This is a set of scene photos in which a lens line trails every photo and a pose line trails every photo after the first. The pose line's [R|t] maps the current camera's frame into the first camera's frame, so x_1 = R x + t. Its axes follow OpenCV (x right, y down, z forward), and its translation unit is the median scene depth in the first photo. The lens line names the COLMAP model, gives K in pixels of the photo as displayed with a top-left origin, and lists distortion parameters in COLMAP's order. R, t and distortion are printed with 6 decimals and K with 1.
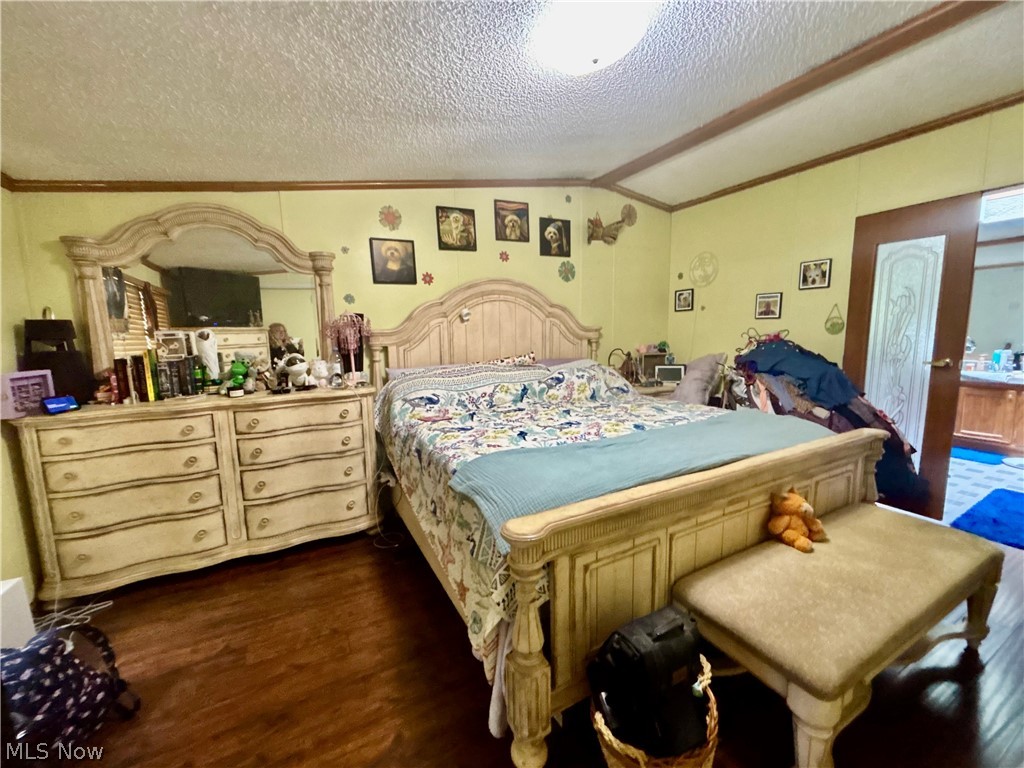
lens RADIAL K [[409.6, 0, 511.0], [0, 409.6, 384.1], [0, 0, 1]] dist [-0.000105, -0.000115]
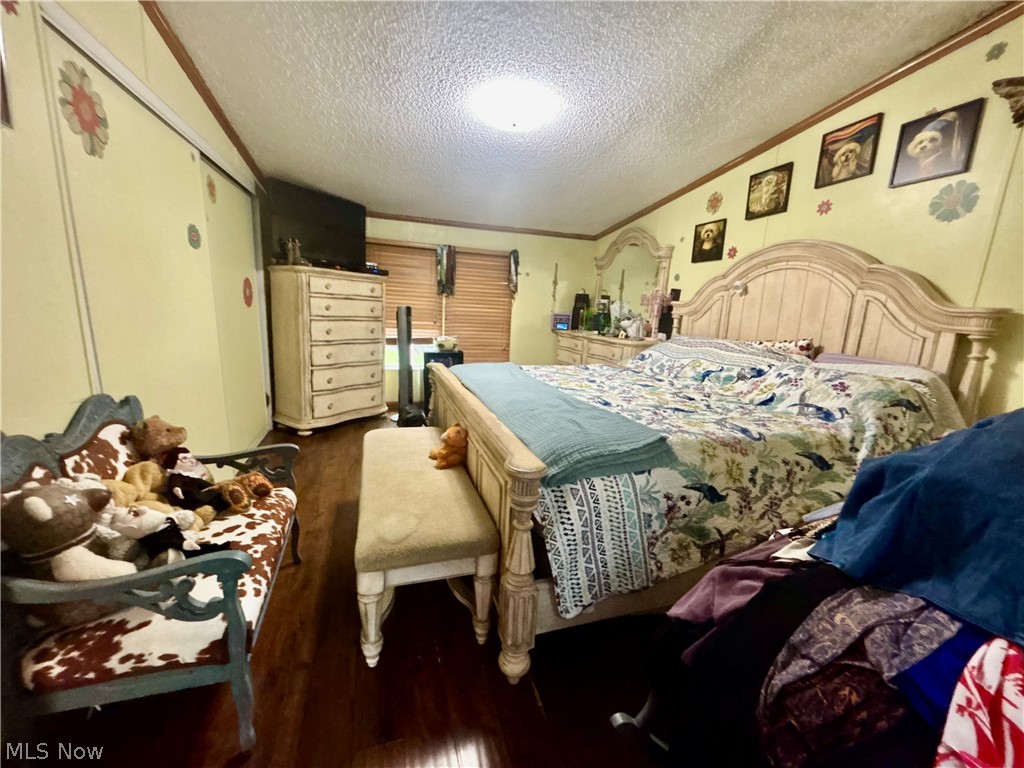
lens RADIAL K [[409.6, 0, 513.9], [0, 409.6, 383.8], [0, 0, 1]] dist [-0.000105, -0.000115]
pose [[-0.162037, 0.204556, -0.965350, 1.029185], [-0.169553, 0.957958, 0.231450, -0.099290], [0.972109, 0.201181, -0.120541, 0.729551]]
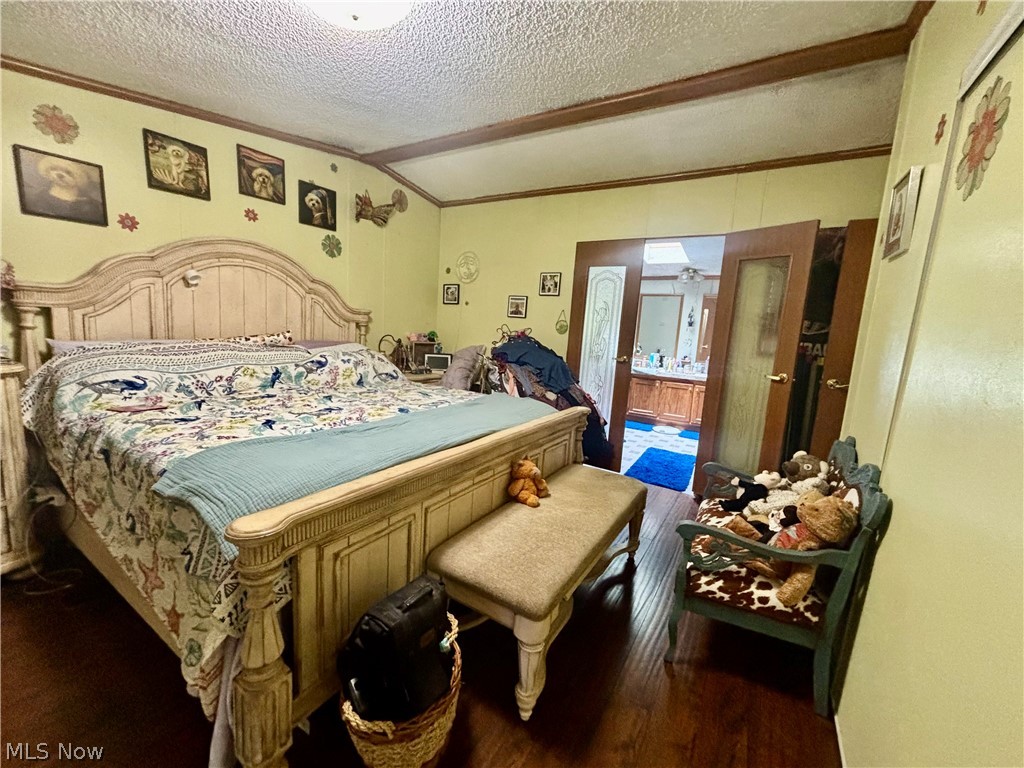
lens RADIAL K [[409.6, 0, 509.6], [0, 409.6, 383.4], [0, 0, 1]] dist [-0.000105, -0.000115]
pose [[0.861762, 0.005605, 0.507282, 0.019924], [-0.016679, 0.999711, 0.017288, 0.012058], [-0.507039, -0.023359, 0.861607, -0.002323]]
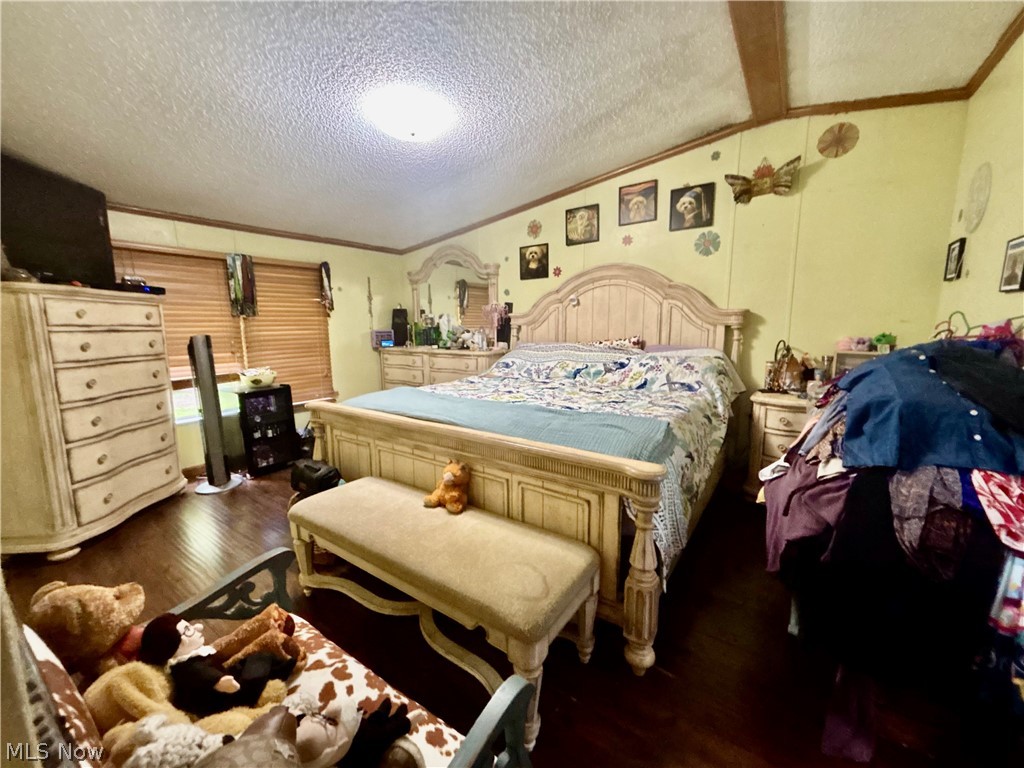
lens RADIAL K [[409.6, 0, 509.5], [0, 409.6, 383.1], [0, 0, 1]] dist [-0.000105, -0.000115]
pose [[0.462576, 0.153593, -0.873174, 0.952655], [-0.115818, 0.986908, 0.112243, -0.051709], [0.878982, 0.049209, 0.474309, 0.333329]]
